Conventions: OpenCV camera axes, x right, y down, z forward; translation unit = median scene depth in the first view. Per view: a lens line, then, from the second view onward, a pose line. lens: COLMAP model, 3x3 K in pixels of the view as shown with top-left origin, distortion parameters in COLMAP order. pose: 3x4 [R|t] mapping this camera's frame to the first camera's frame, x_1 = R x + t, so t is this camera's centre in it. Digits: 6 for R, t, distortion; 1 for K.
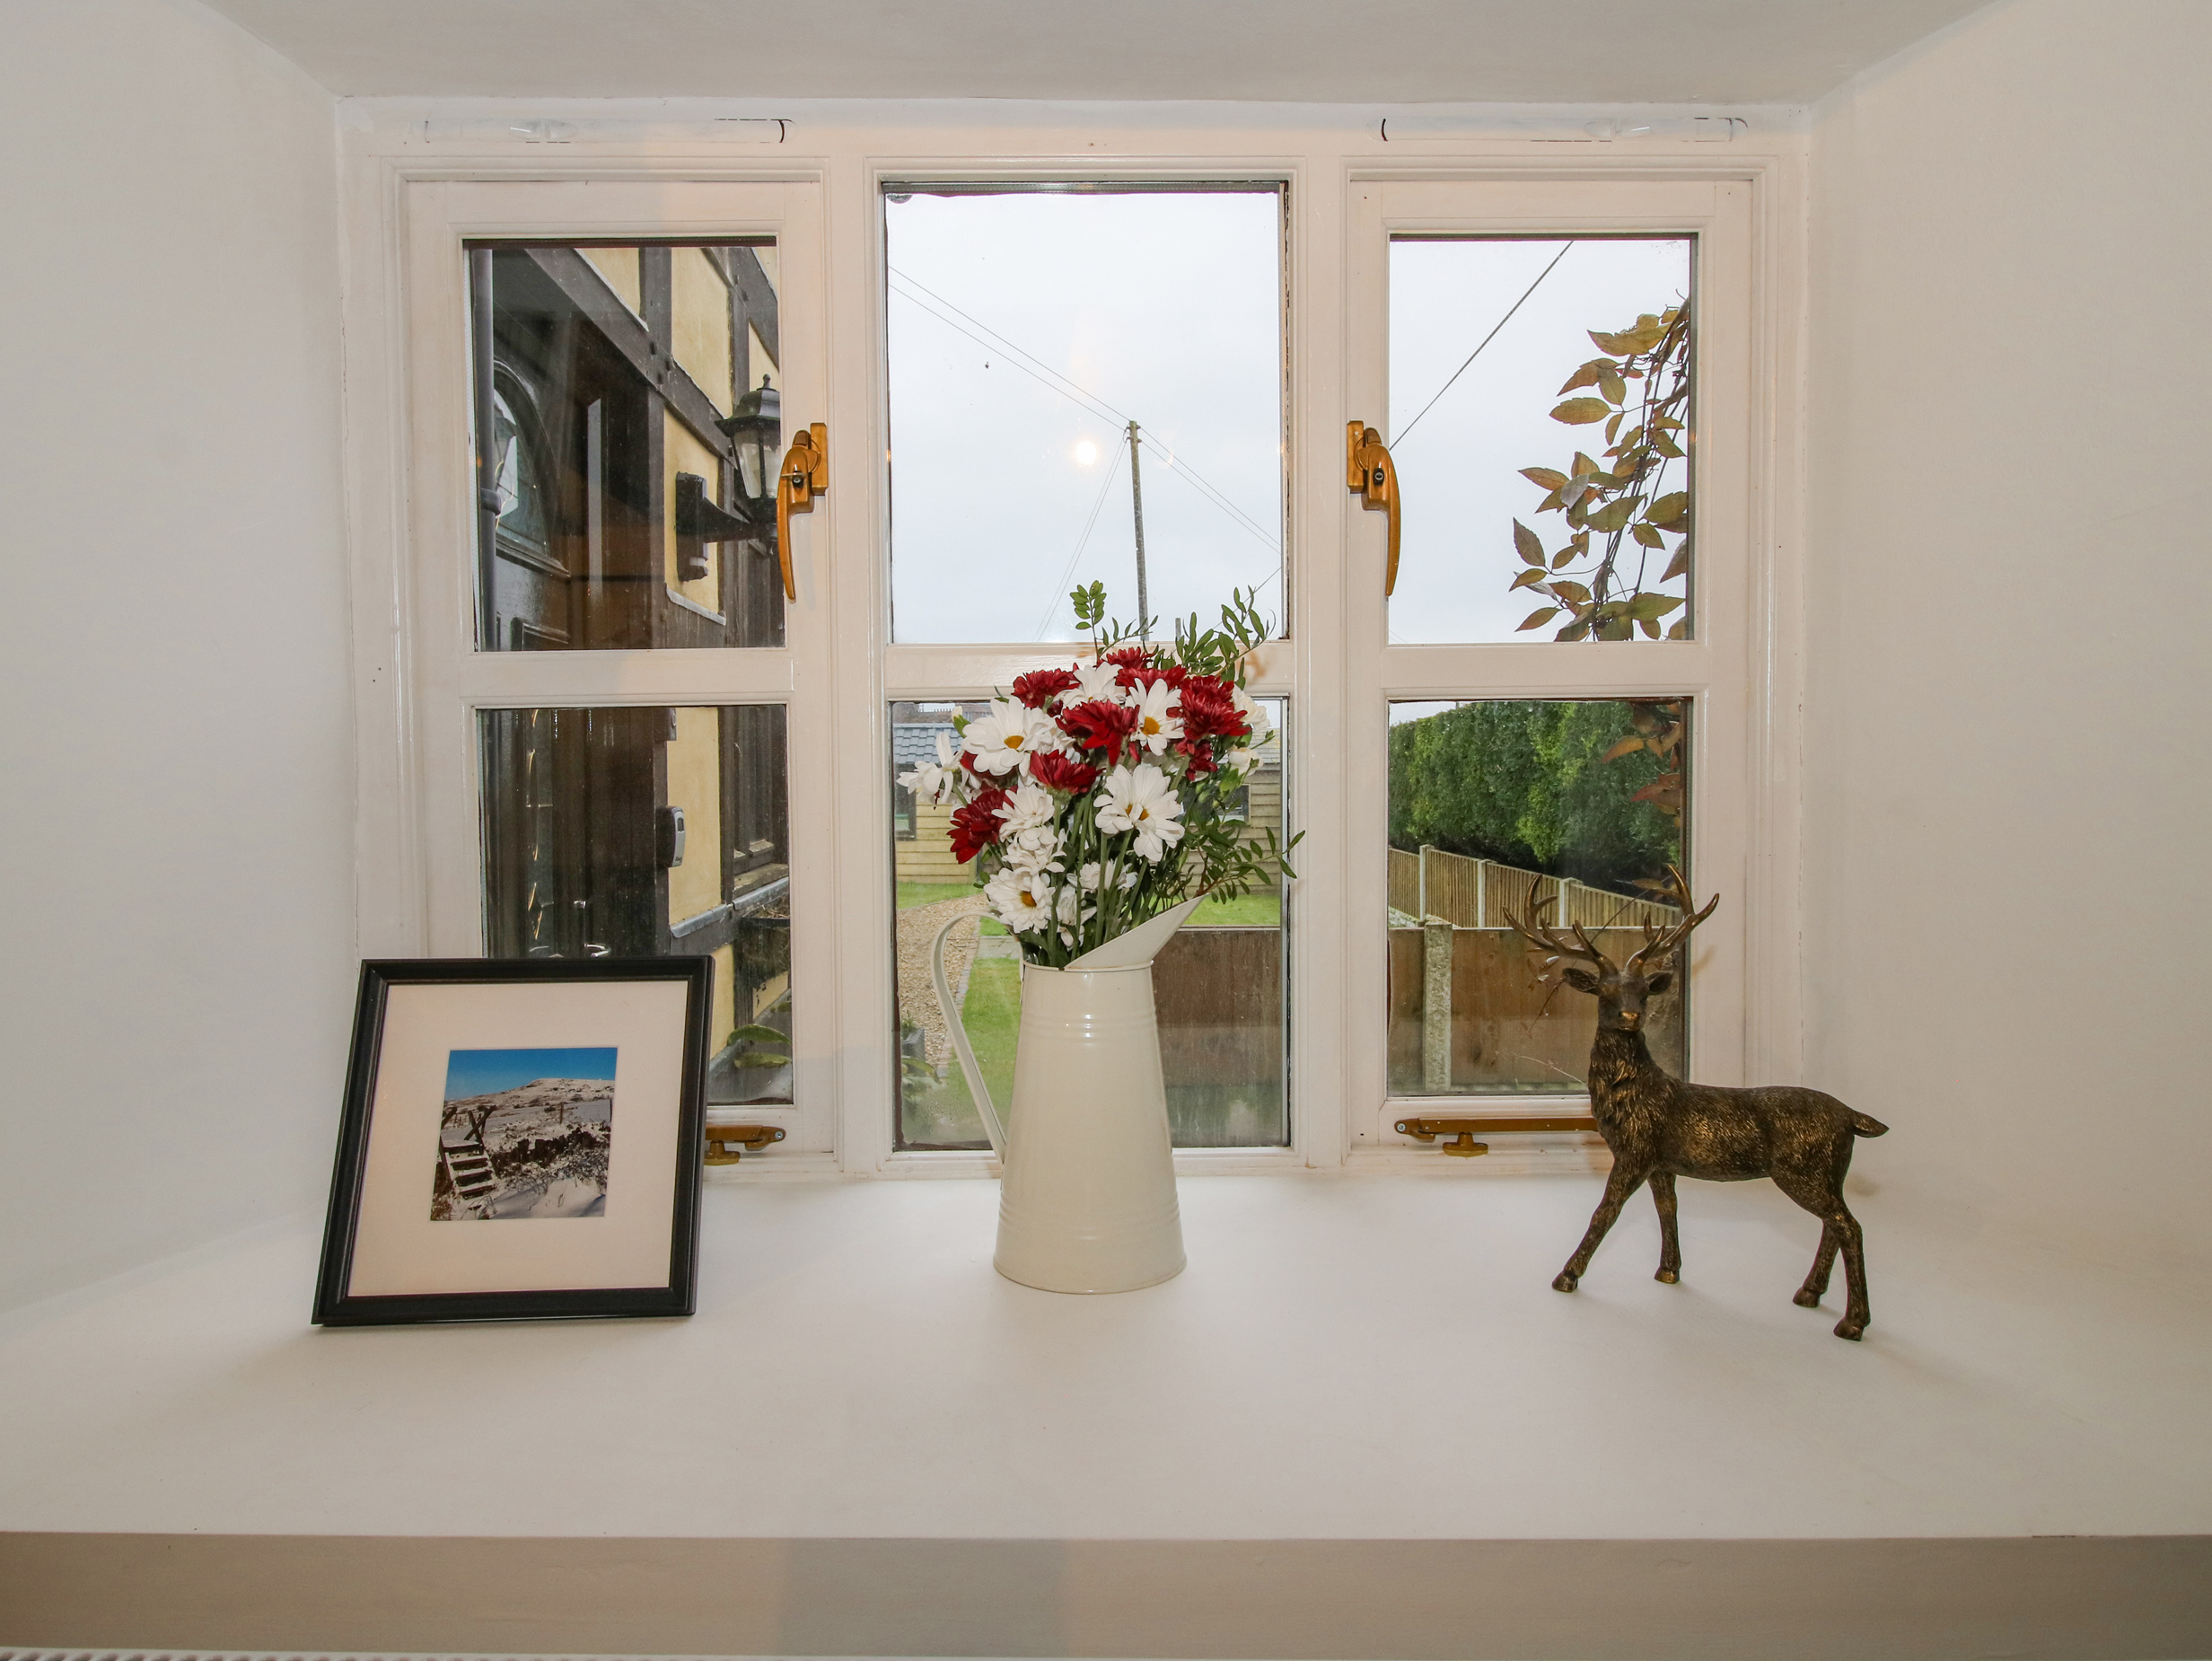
lens RADIAL K [[1393.3, 0, 1102.7], [0, 1393.3, 807.3], [0, 0, 1]] dist [0.001083, -0.000328]
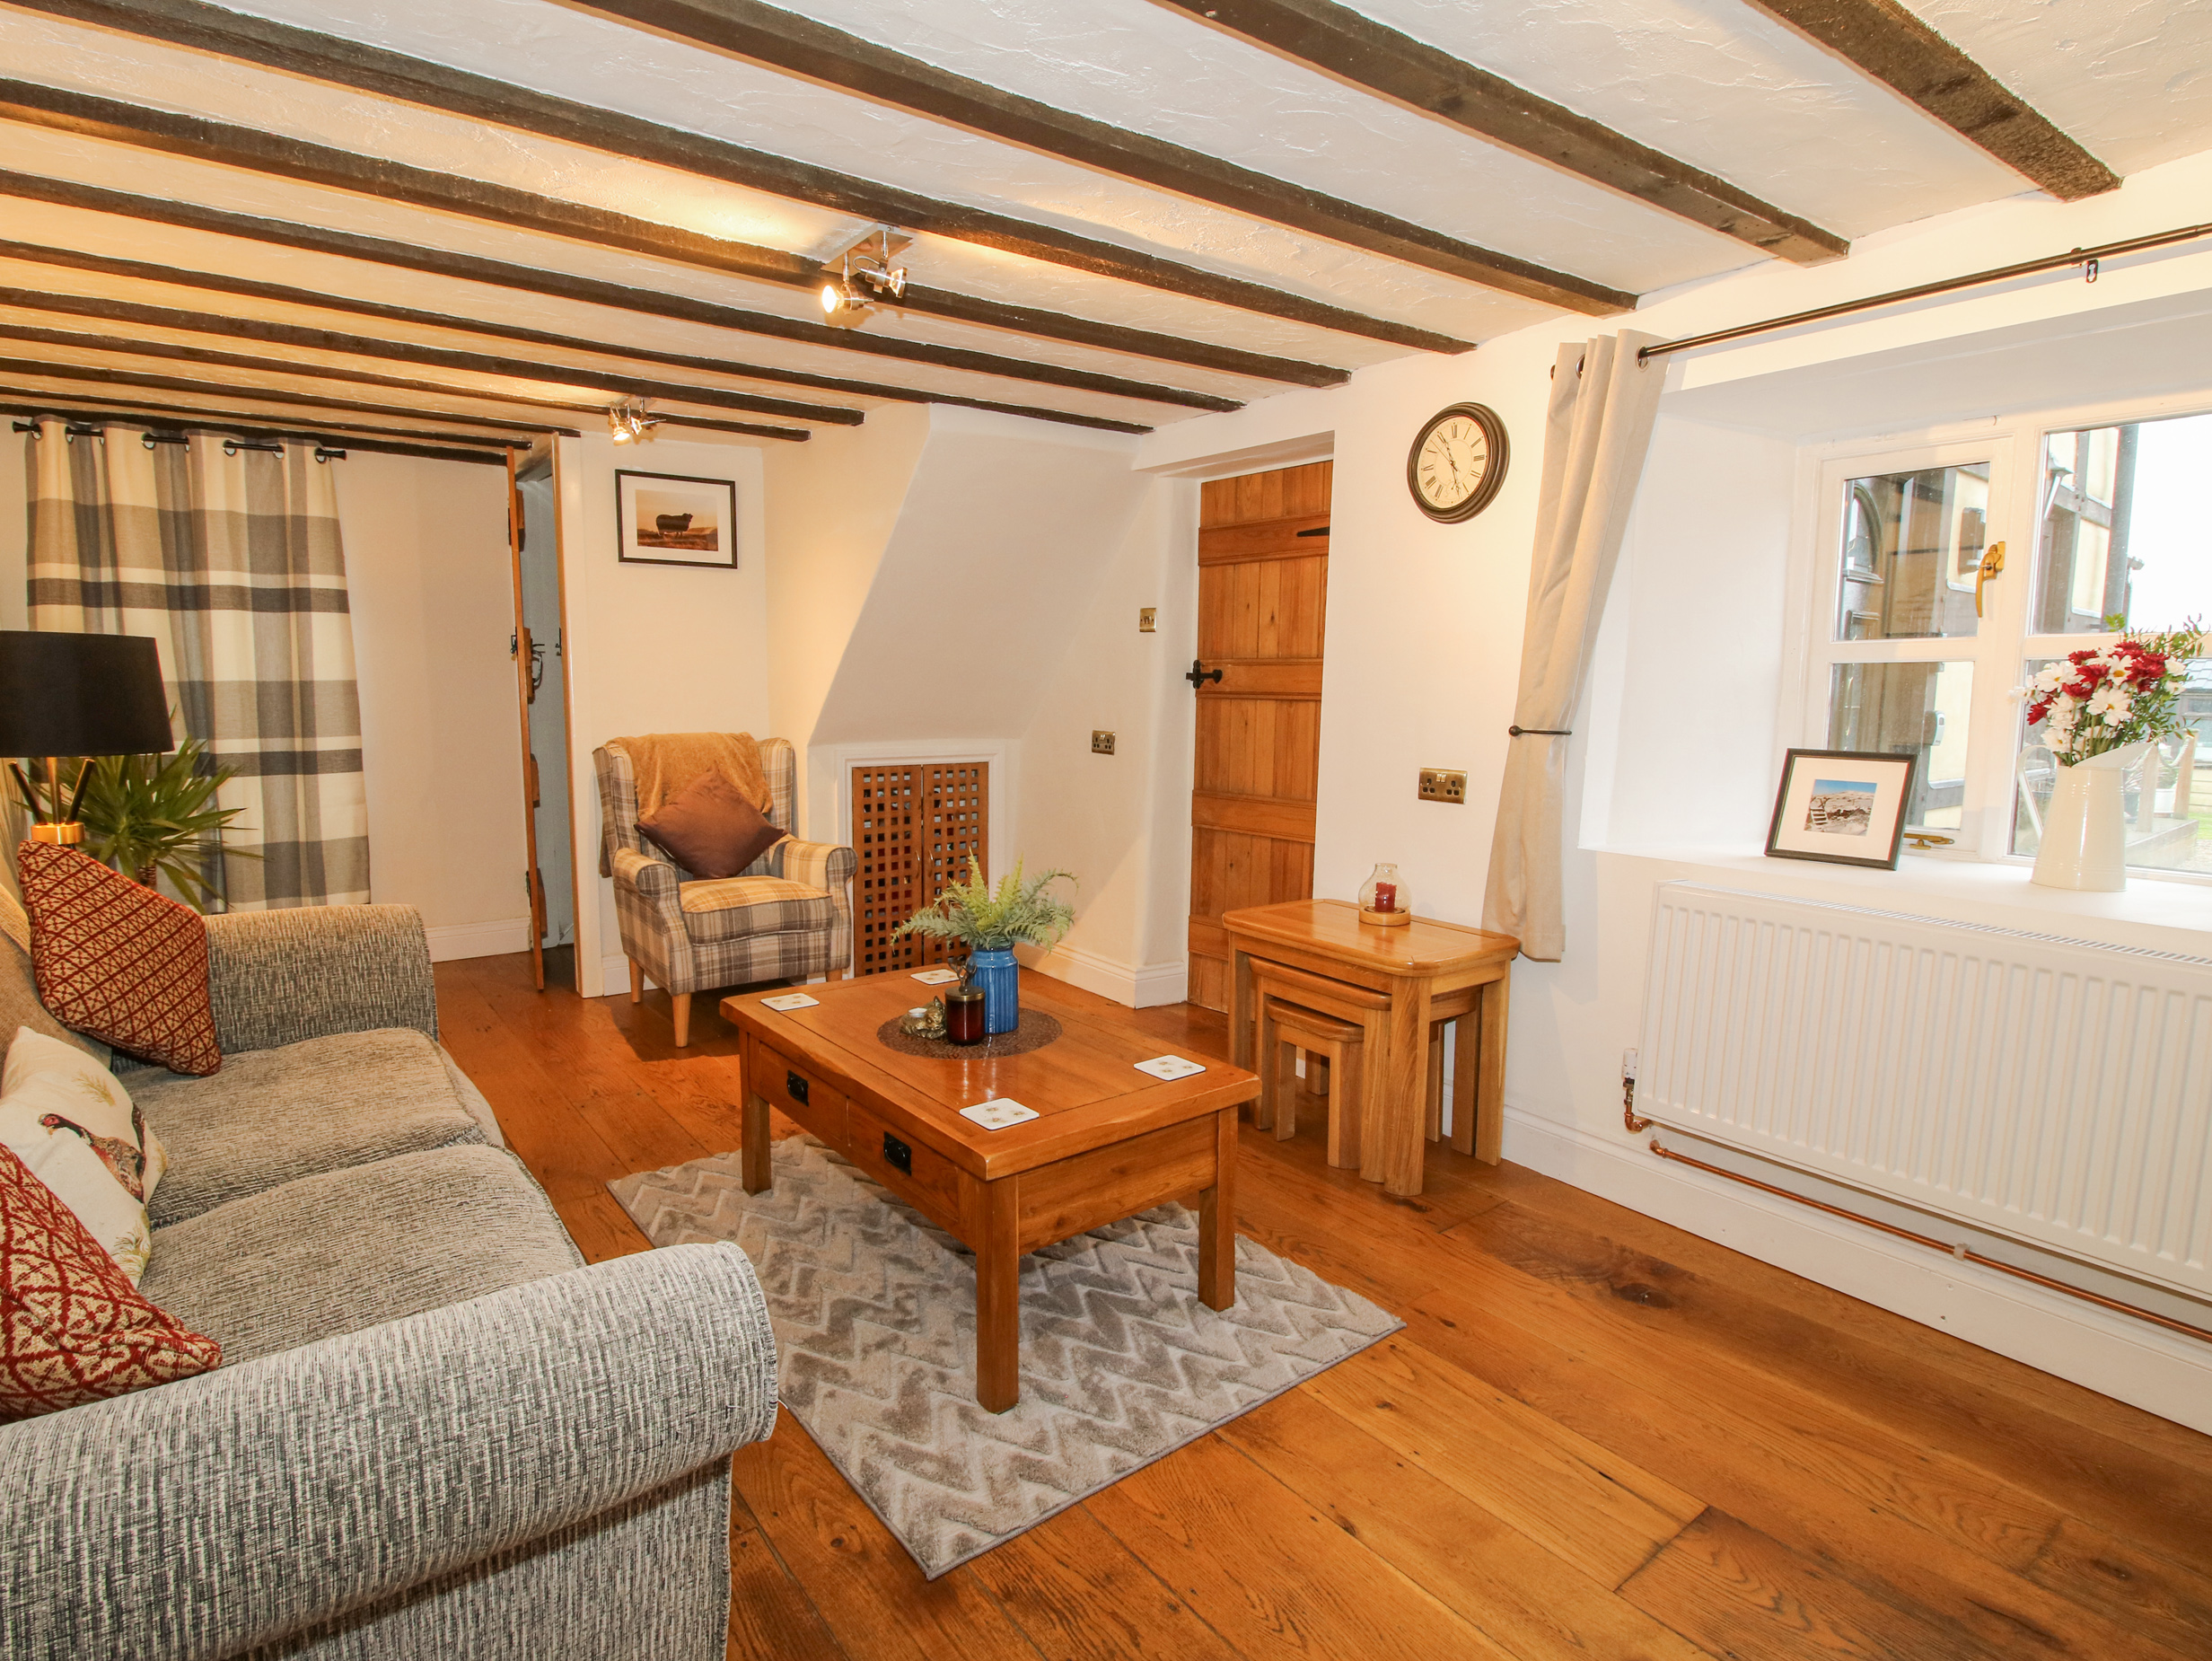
lens RADIAL K [[1155.4, 0, 1086.4], [0, 1155.4, 818.2], [0, 0, 1]] dist [0.009770, -0.017751]
pose [[0.571478, 0.107578, -0.813535, 0.679395], [-0.036651, 0.993727, 0.105661, 0.050689], [0.819798, -0.030566, 0.571836, -1.735268]]
